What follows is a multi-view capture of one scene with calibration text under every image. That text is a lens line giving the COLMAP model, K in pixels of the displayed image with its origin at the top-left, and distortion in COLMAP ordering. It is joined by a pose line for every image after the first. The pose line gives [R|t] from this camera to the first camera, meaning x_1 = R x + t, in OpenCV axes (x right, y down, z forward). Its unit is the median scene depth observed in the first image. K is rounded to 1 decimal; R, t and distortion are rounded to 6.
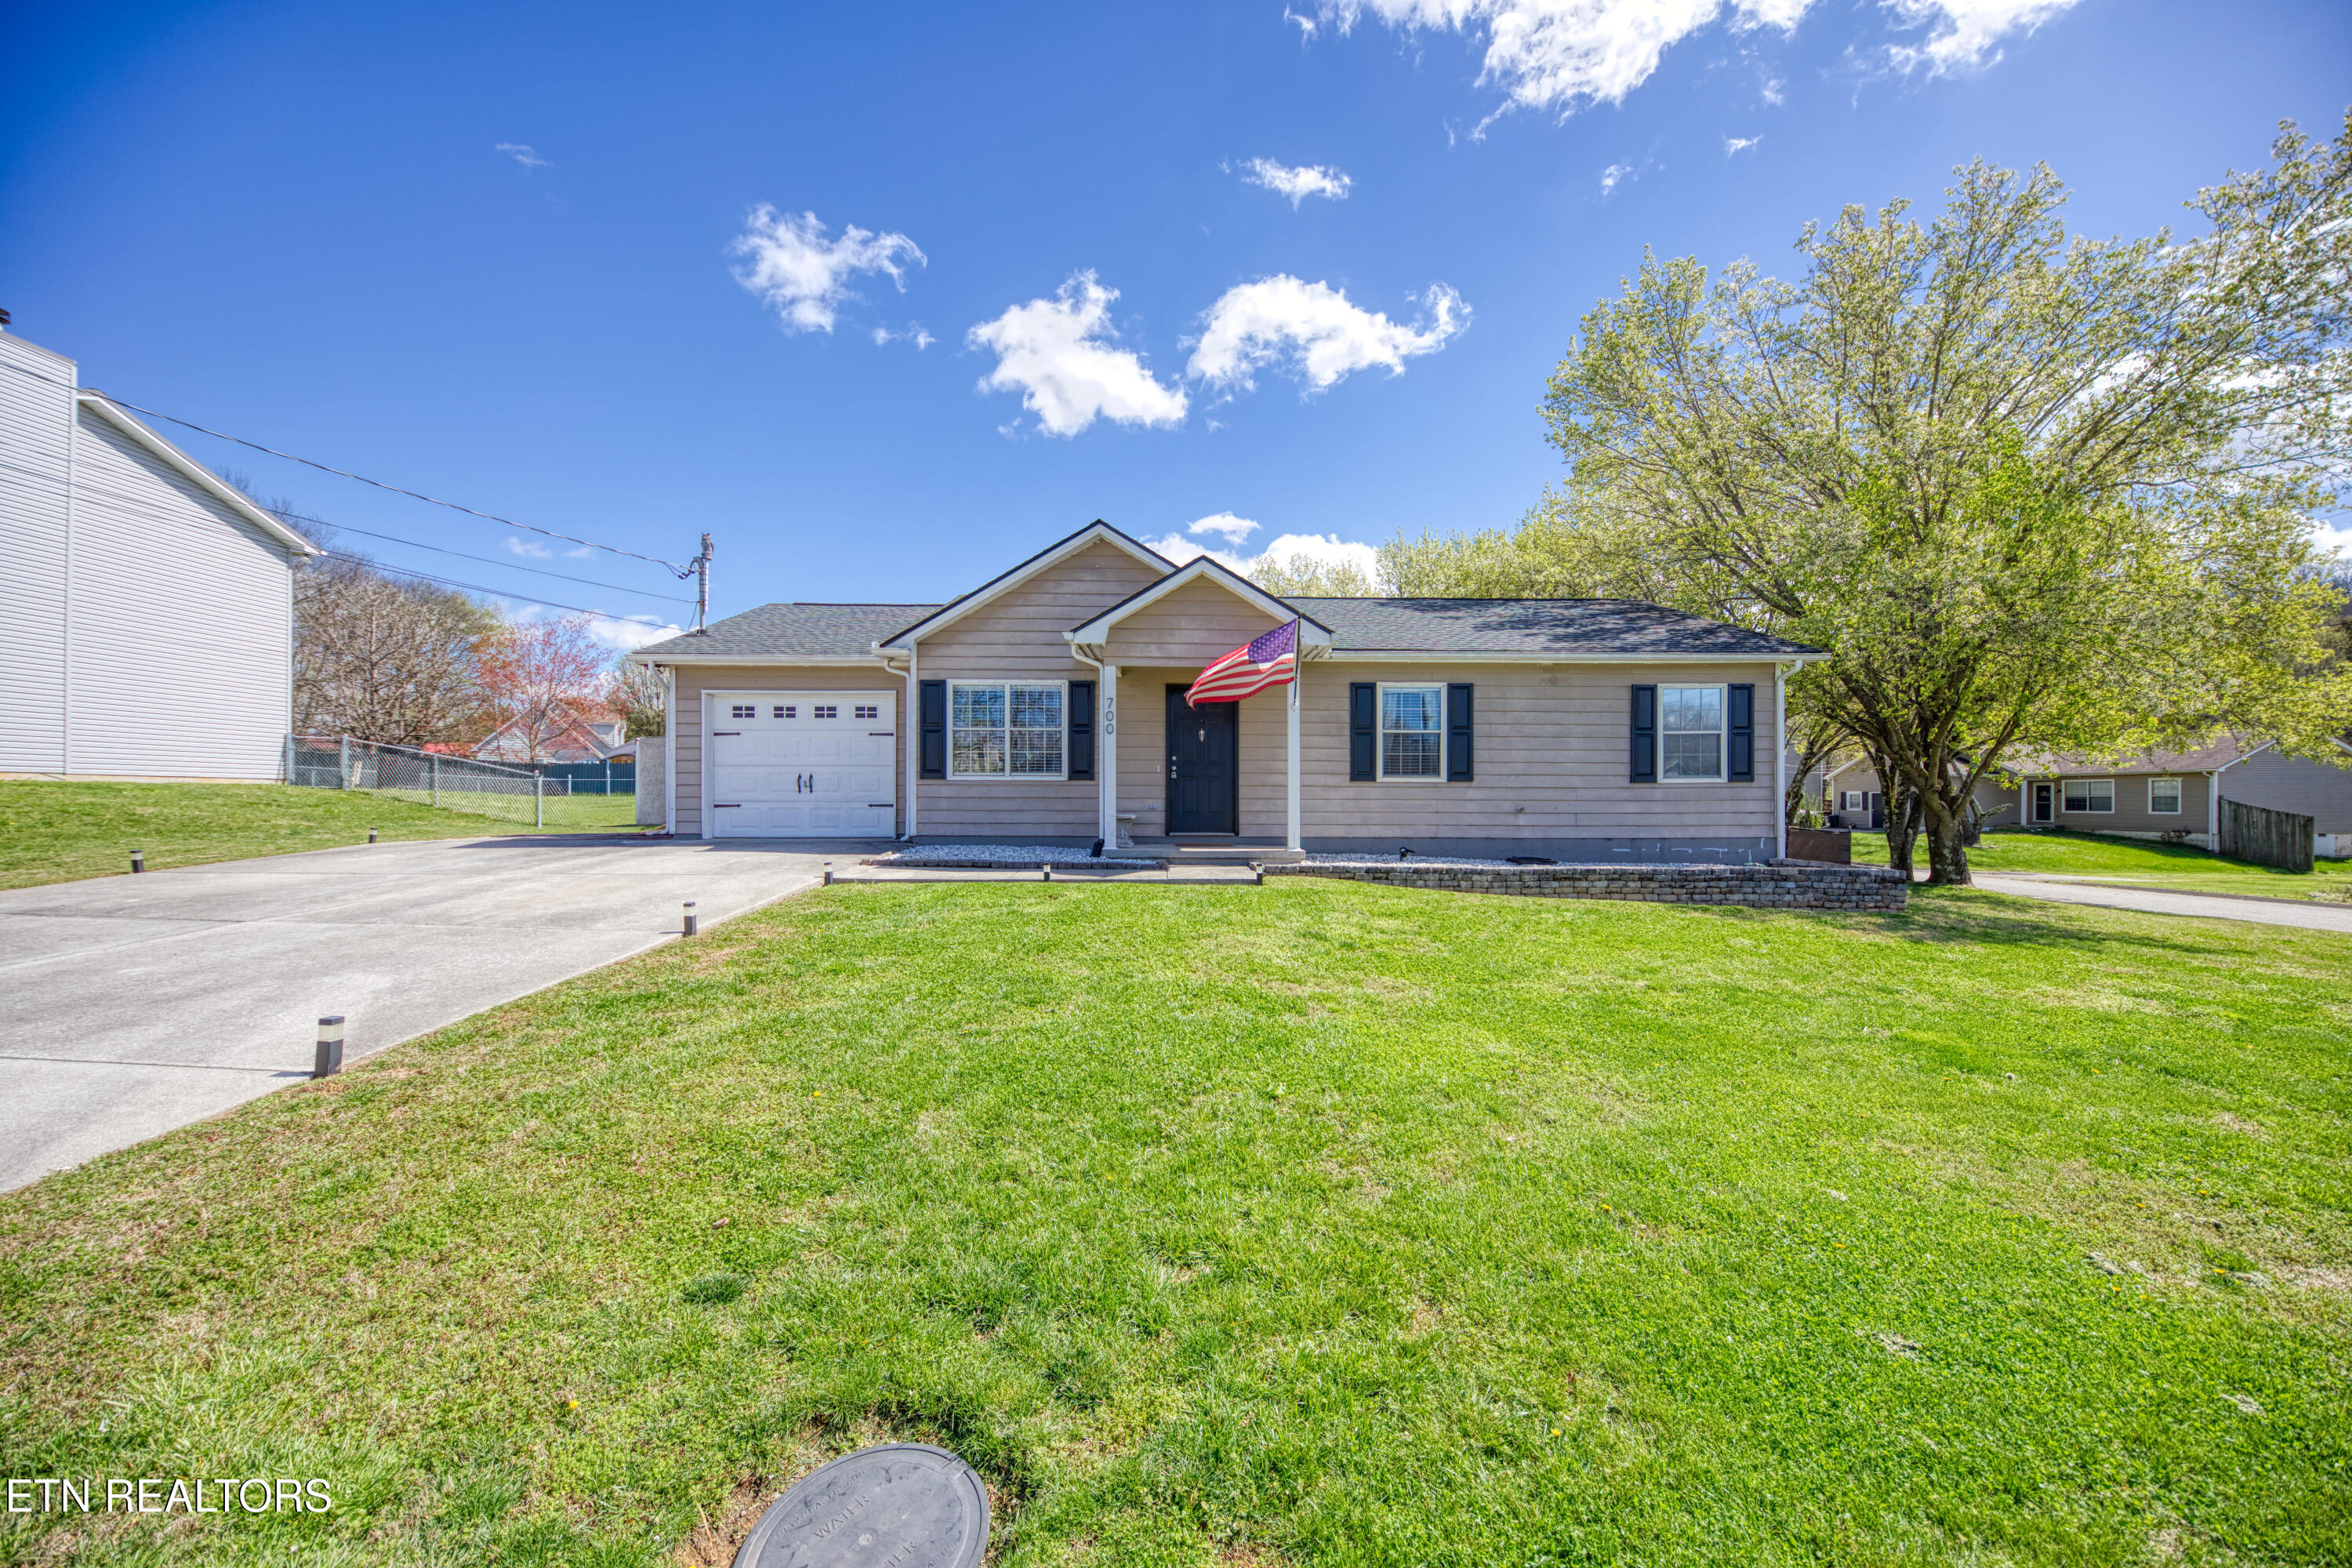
lens RADIAL K [[823.3, 0, 1174.0], [0, 823.3, 796.6], [0, 0, 1]] dist [-0.016538, -0.001263]
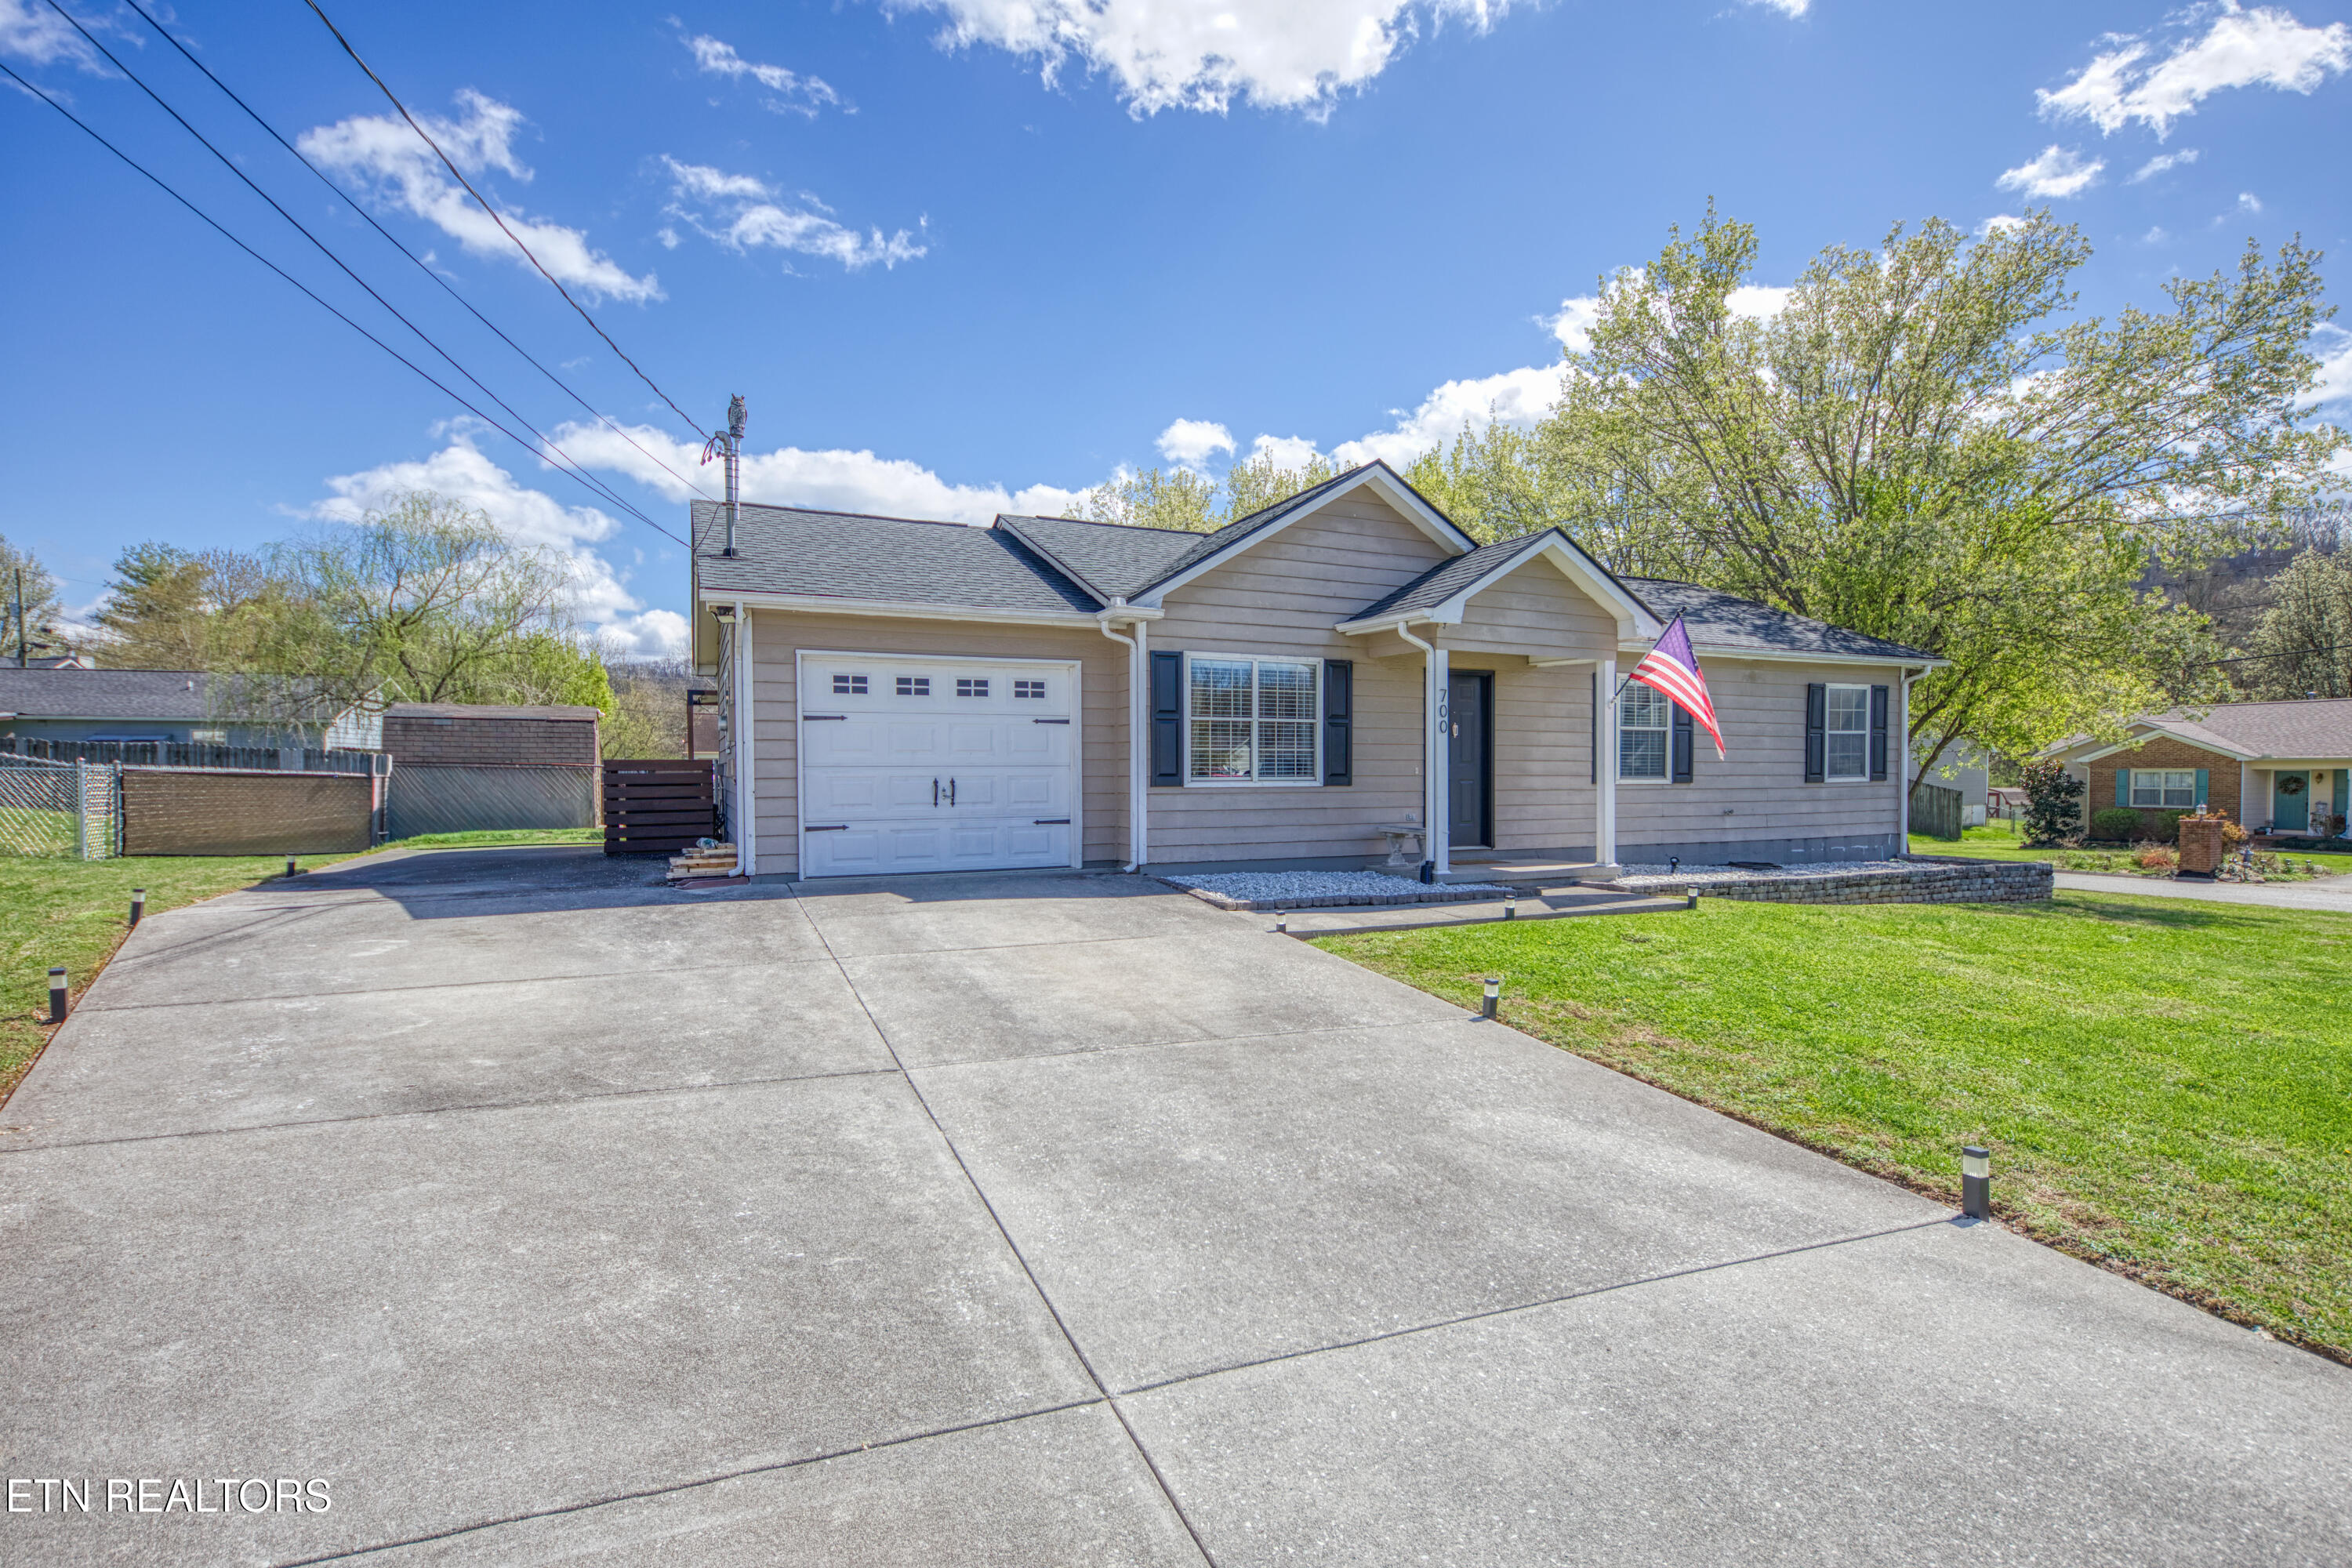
lens RADIAL K [[1077.8, 0, 1174.7], [0, 1077.8, 781.7], [0, 0, 1]] dist [-0.020472, -0.000129]
pose [[0.919412, -0.008436, 0.393204, -0.656861], [0.003640, 0.999910, 0.012940, -0.037296], [-0.393278, -0.010466, 0.919360, 0.108365]]
